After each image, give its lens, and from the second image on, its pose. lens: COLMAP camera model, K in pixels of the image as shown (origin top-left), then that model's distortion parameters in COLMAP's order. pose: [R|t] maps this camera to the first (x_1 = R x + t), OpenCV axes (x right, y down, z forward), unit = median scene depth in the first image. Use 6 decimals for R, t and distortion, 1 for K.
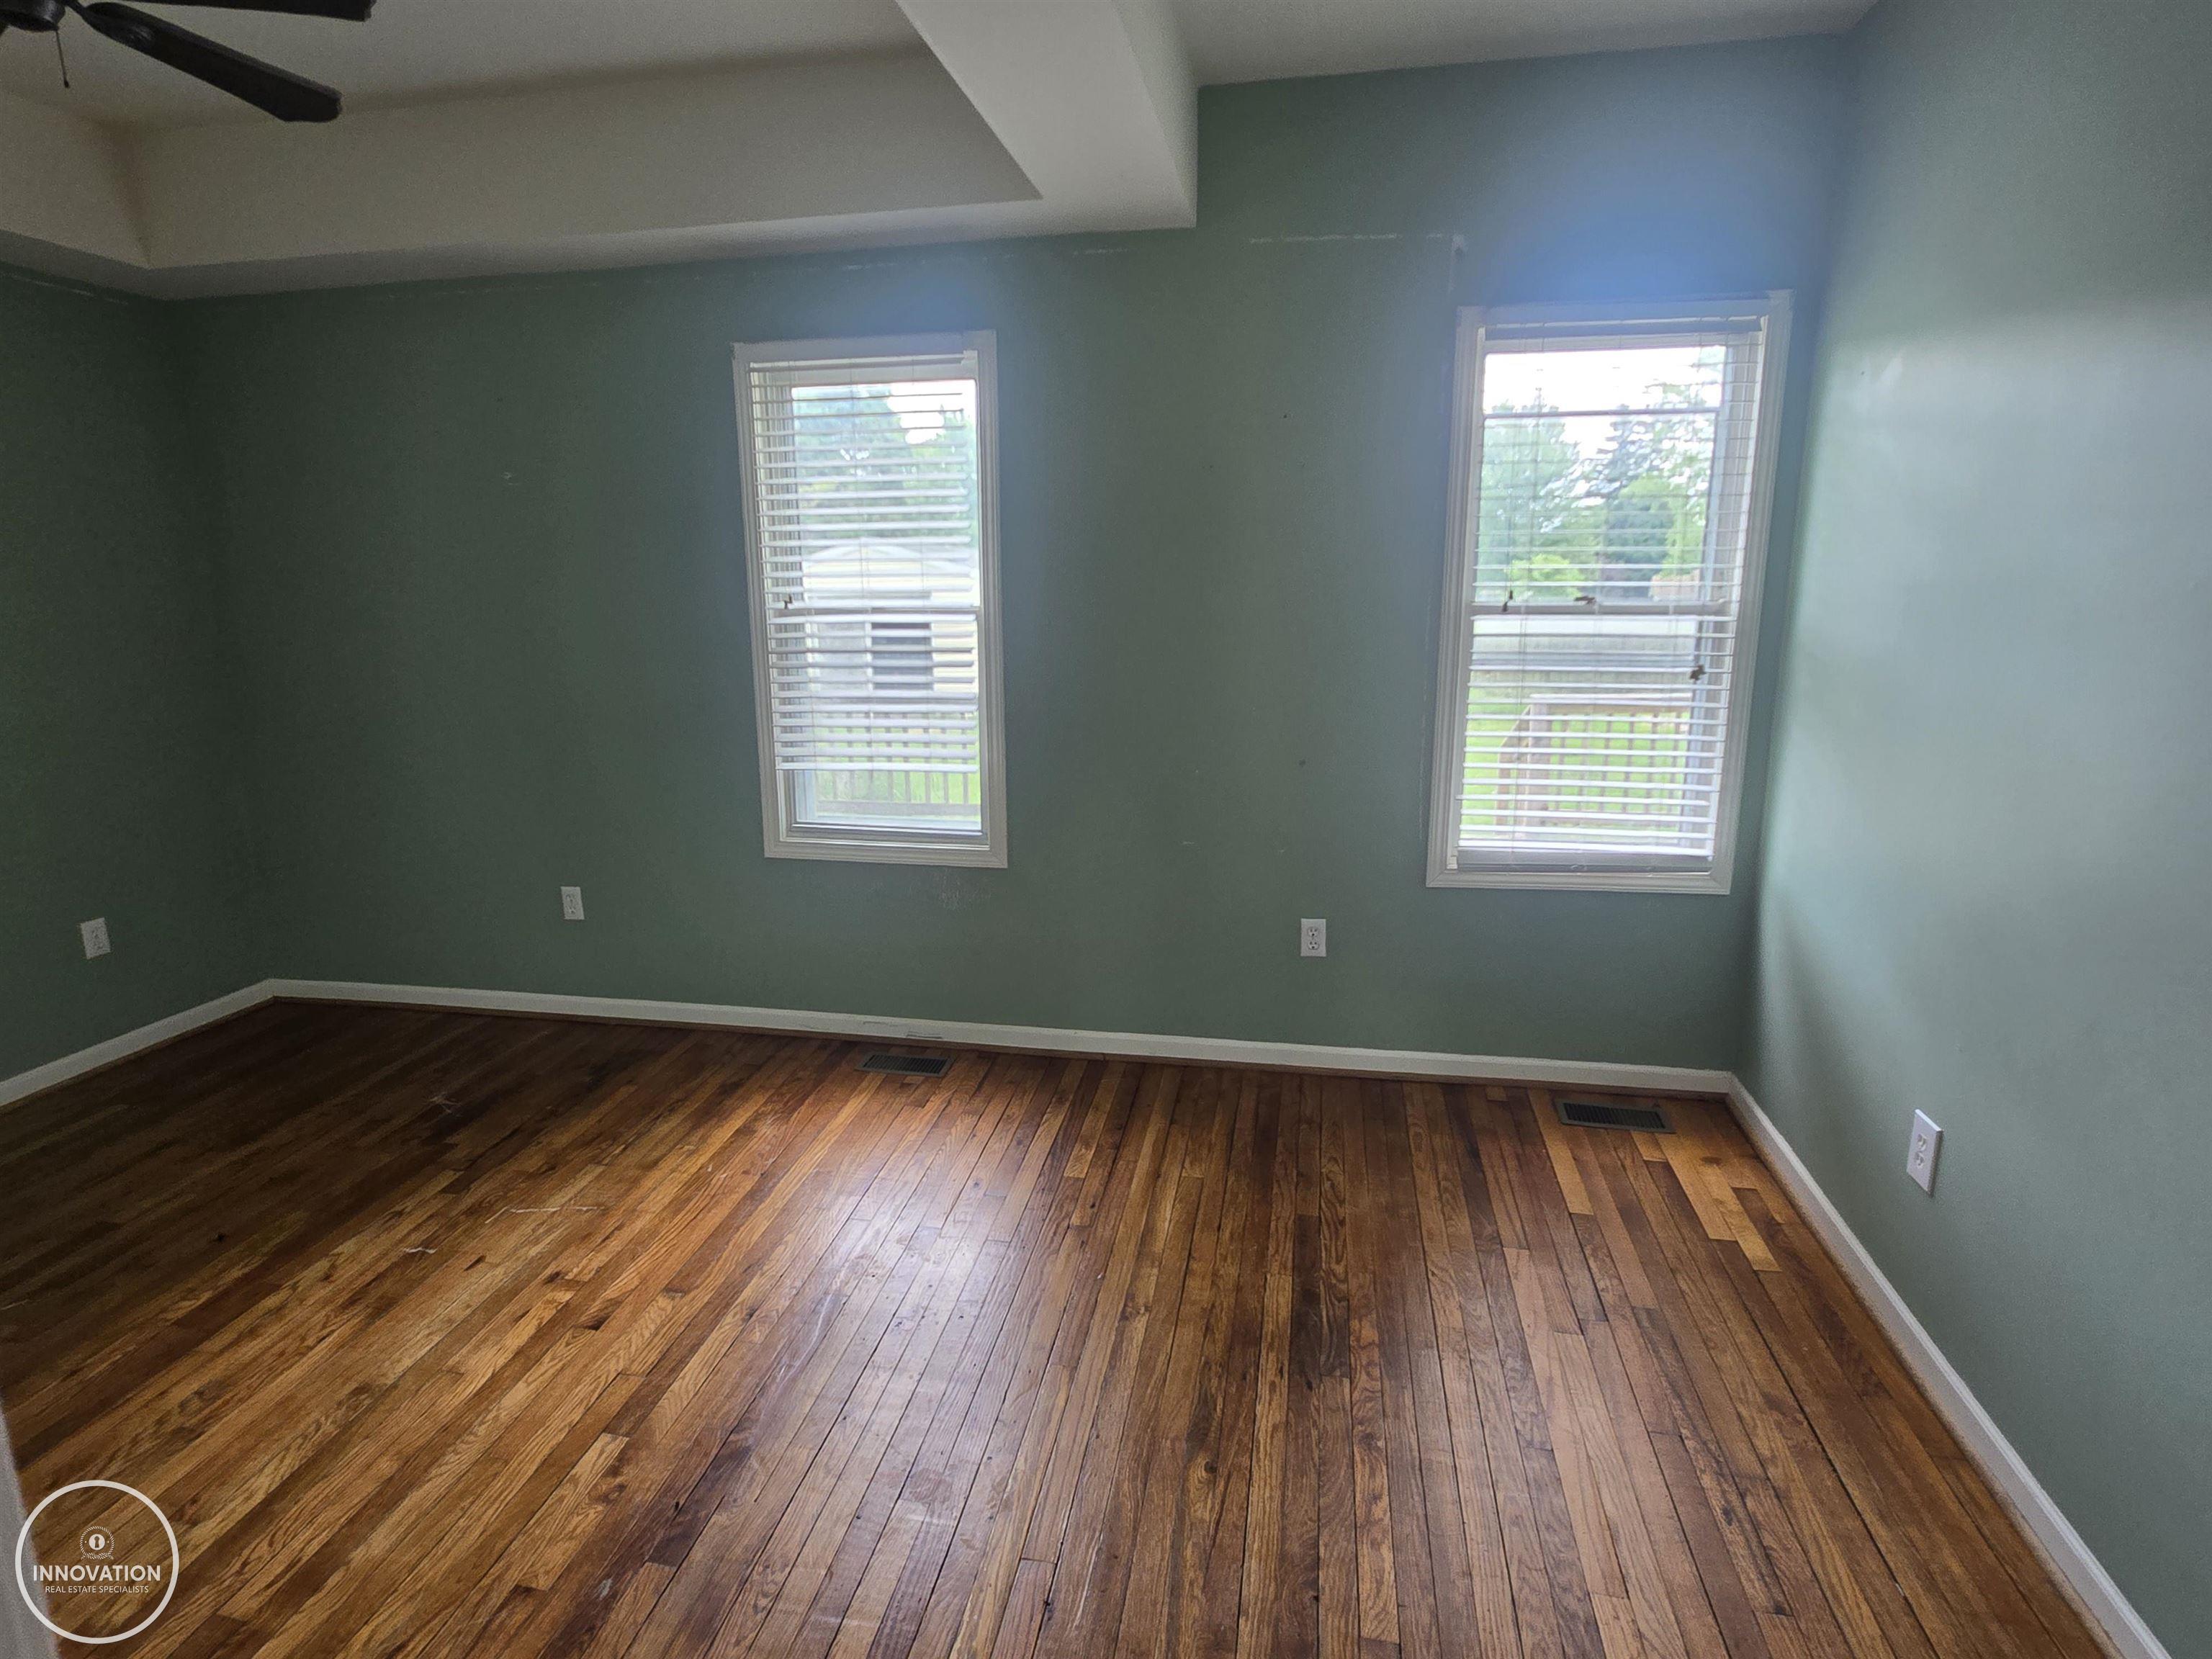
lens RADIAL K [[1154.7, 0, 1108.1], [0, 1154.7, 821.0], [0, 0, 1]] dist [0.001027, -0.002279]
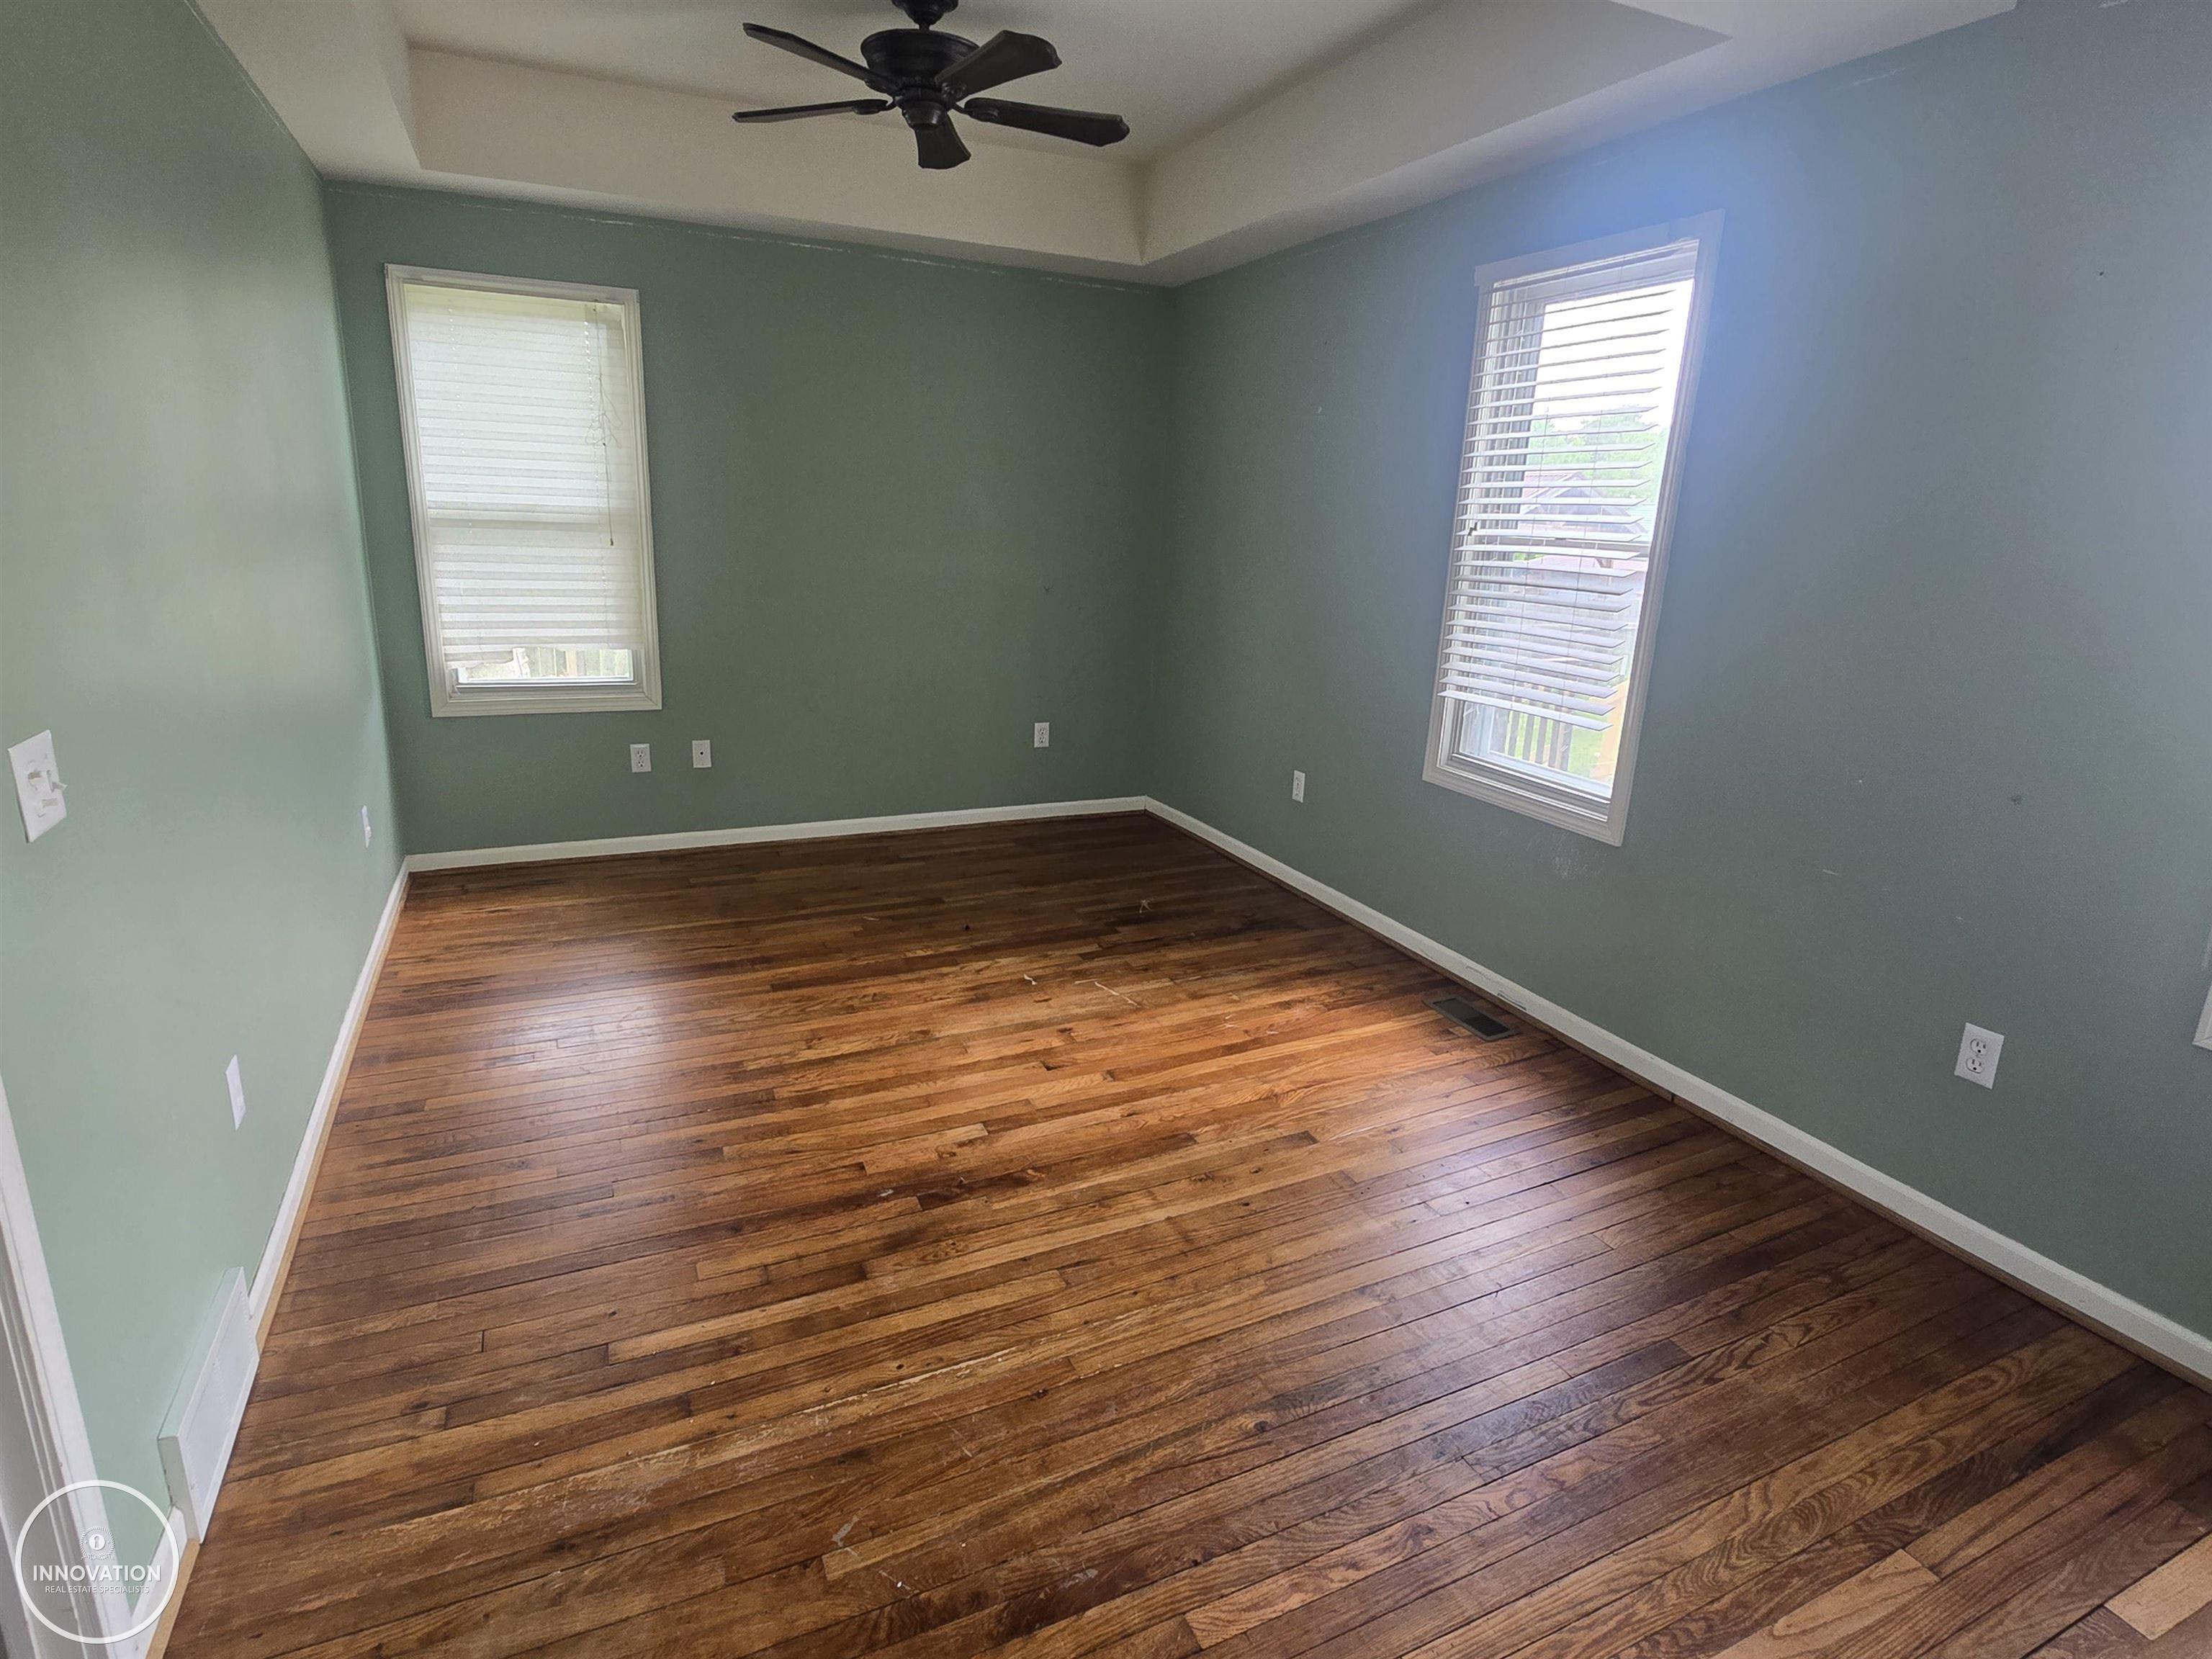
lens RADIAL K [[1154.7, 0, 1072.0], [0, 1154.7, 828.1], [0, 0, 1]] dist [0.001027, -0.002279]
pose [[0.563635, 0.246487, -0.788391, 0.462050], [-0.205611, 0.966265, 0.155103, -0.029617], [0.800025, 0.074681, 0.595301, 0.189296]]
